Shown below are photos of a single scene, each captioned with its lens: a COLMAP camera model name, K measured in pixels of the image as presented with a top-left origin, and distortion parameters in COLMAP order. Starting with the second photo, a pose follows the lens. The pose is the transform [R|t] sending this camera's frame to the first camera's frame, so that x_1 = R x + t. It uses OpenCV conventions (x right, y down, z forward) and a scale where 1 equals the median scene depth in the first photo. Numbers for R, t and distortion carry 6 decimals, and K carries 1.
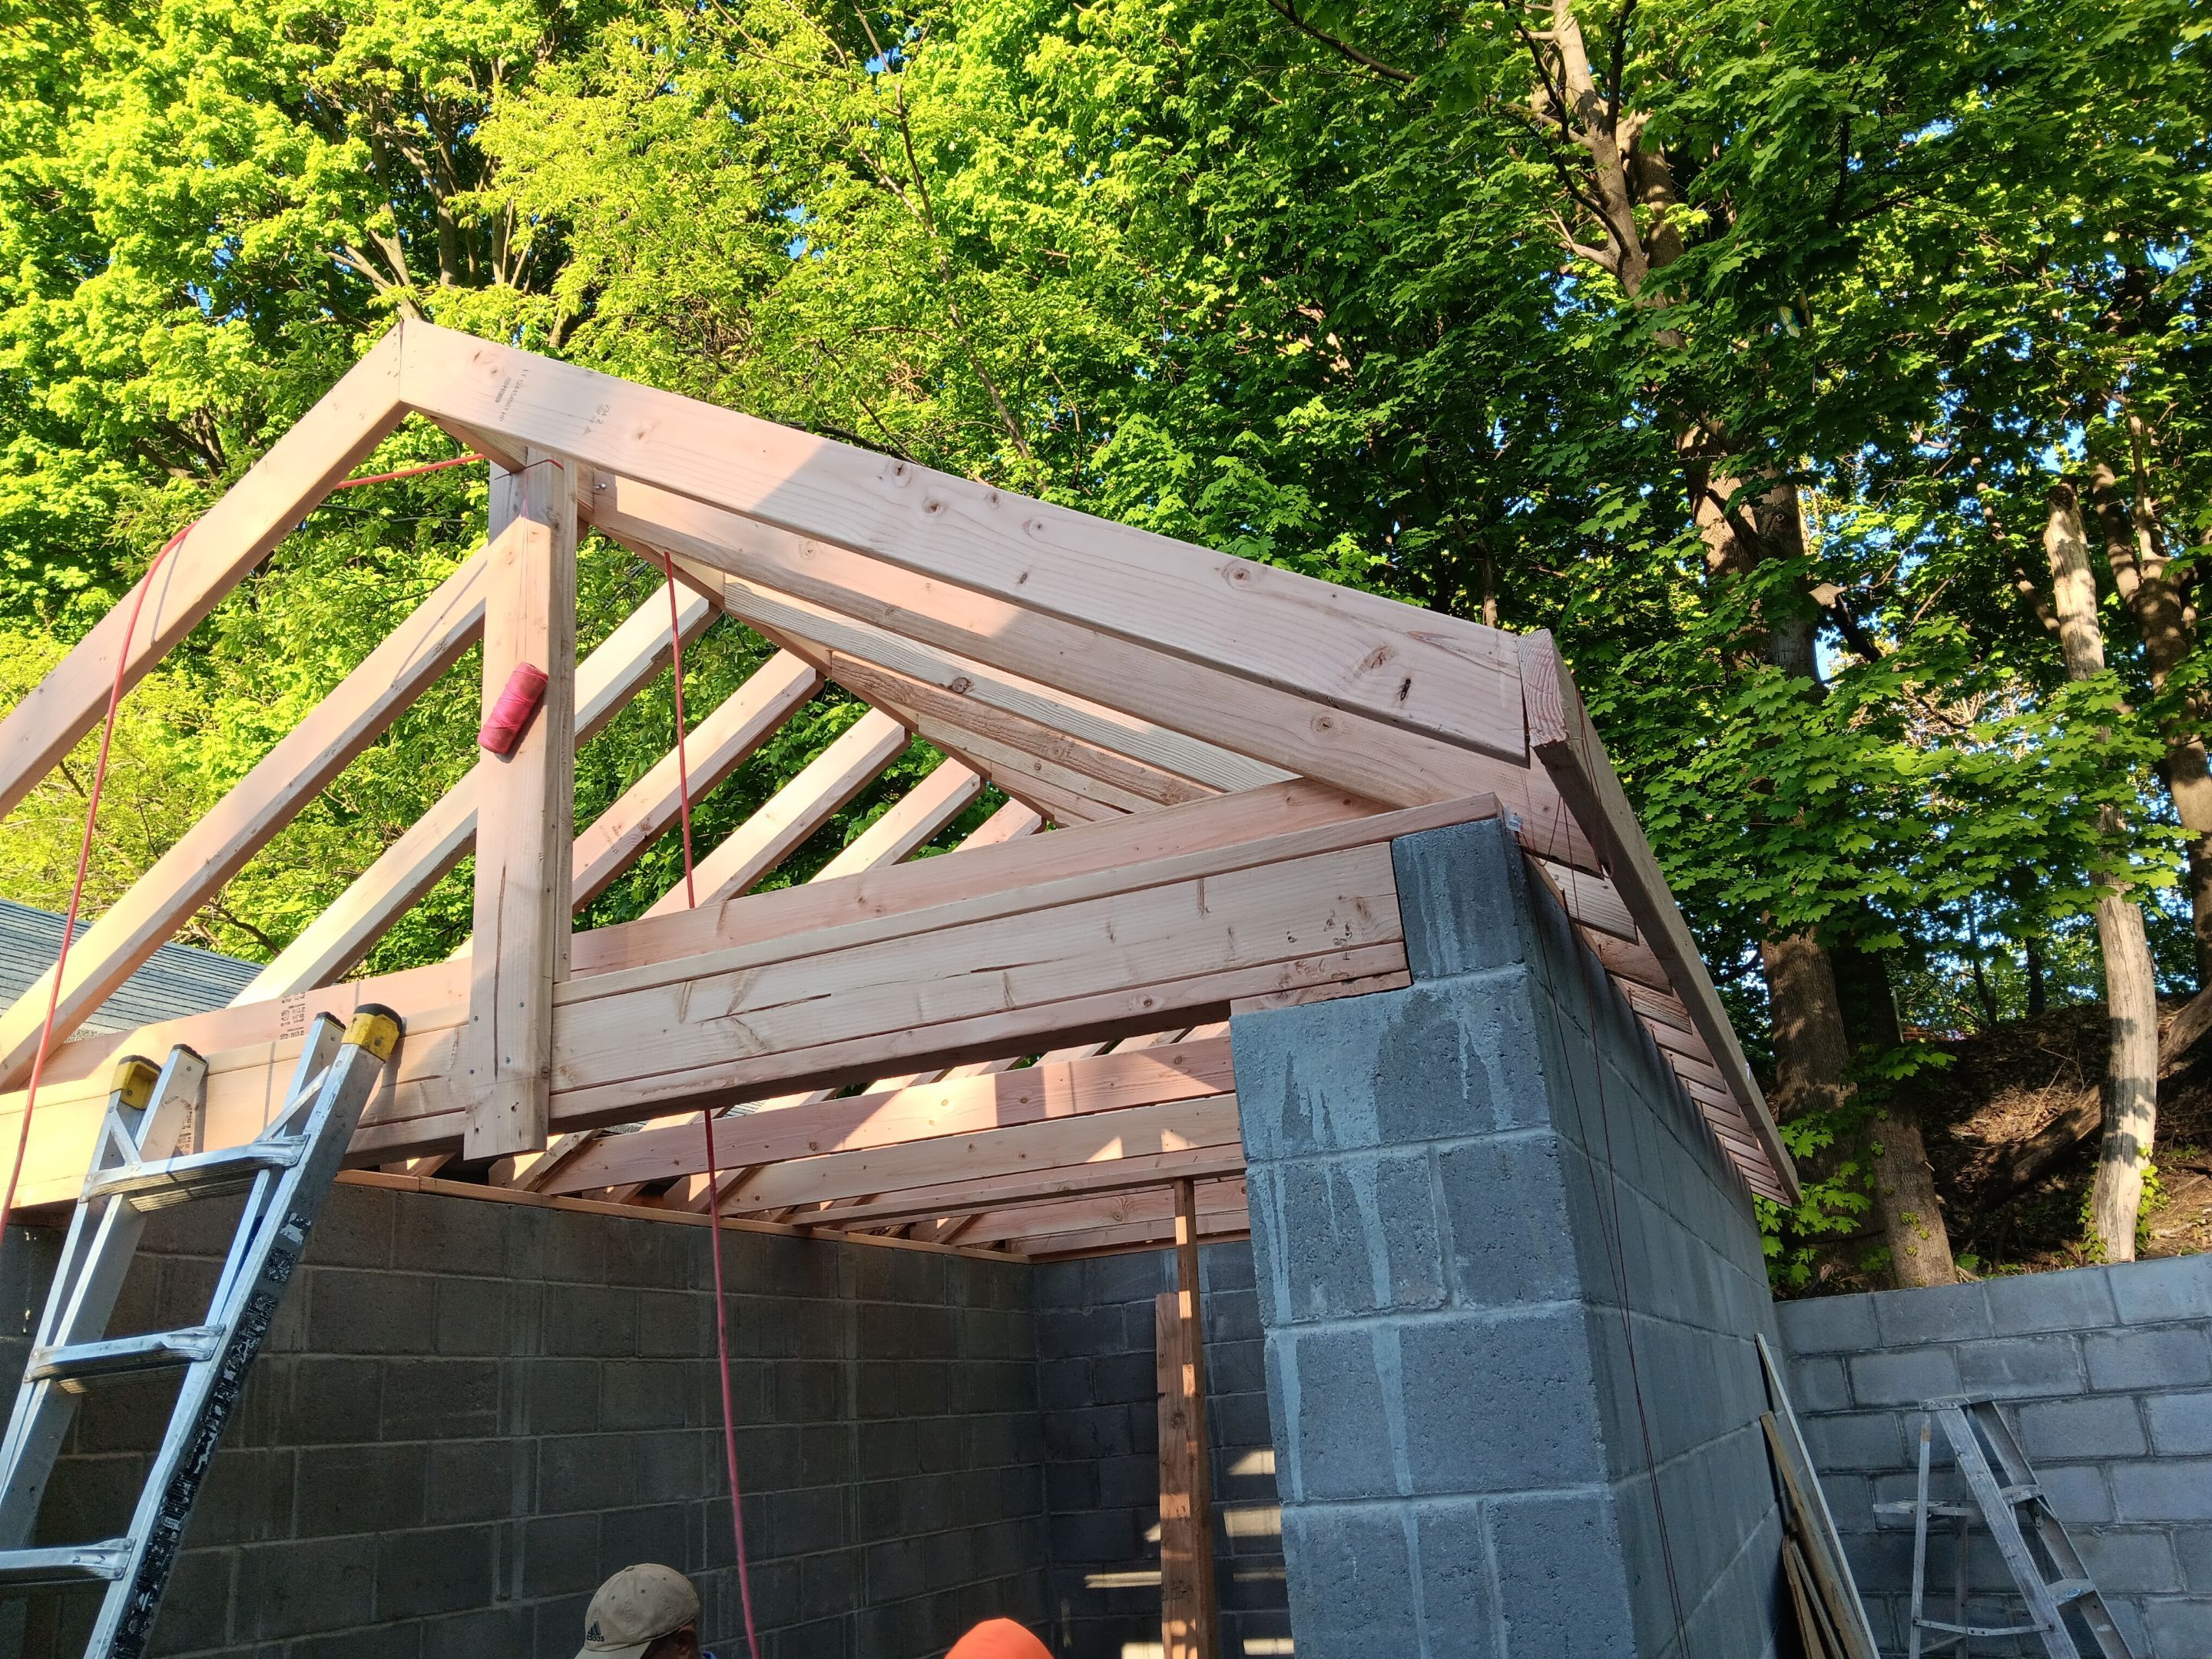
lens RADIAL K [[1706.4, 0, 1100.8], [0, 1706.4, 793.1], [0, 0, 1]] dist [-0.008775, -0.044747]
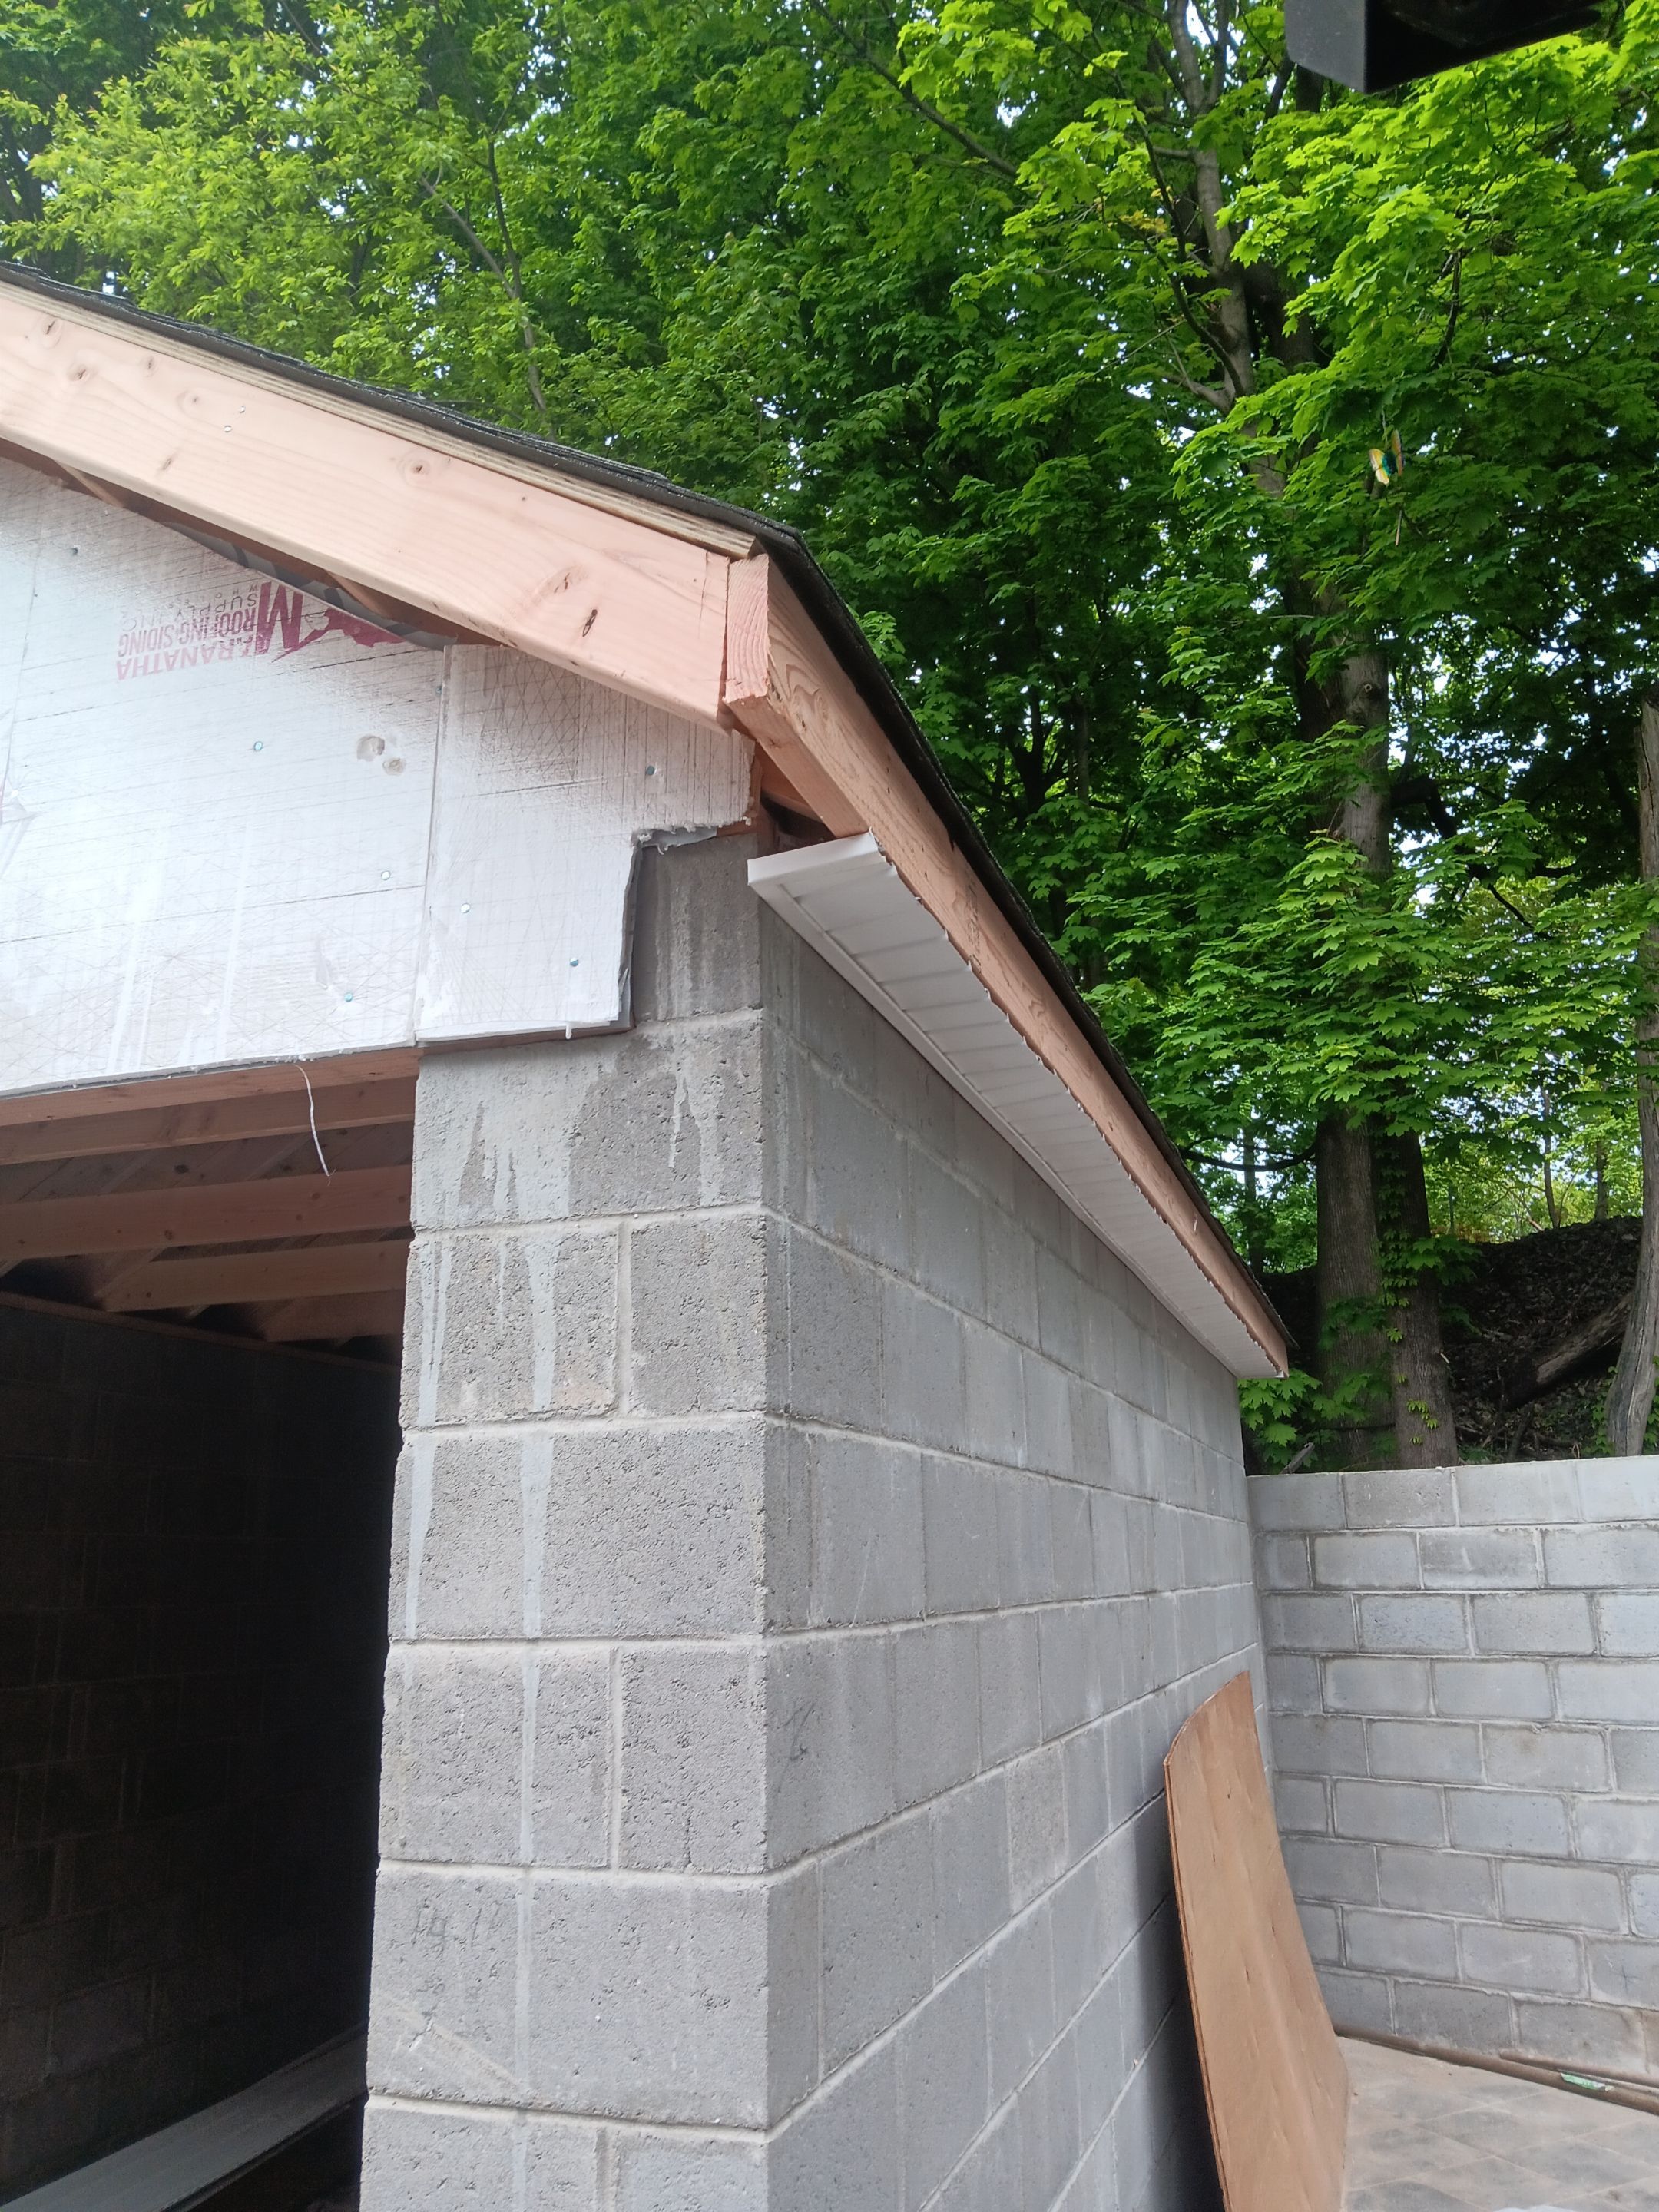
lens RADIAL K [[1692.9, 0, 829.5], [0, 1692.9, 1106.0], [0, 0, 1]] dist [0.069111, -0.146963]
pose [[0.995120, 0.068589, 0.070941, 0.235067], [-0.074417, 0.993761, 0.083071, 0.079134], [-0.064800, -0.087945, 0.994015, 0.196412]]
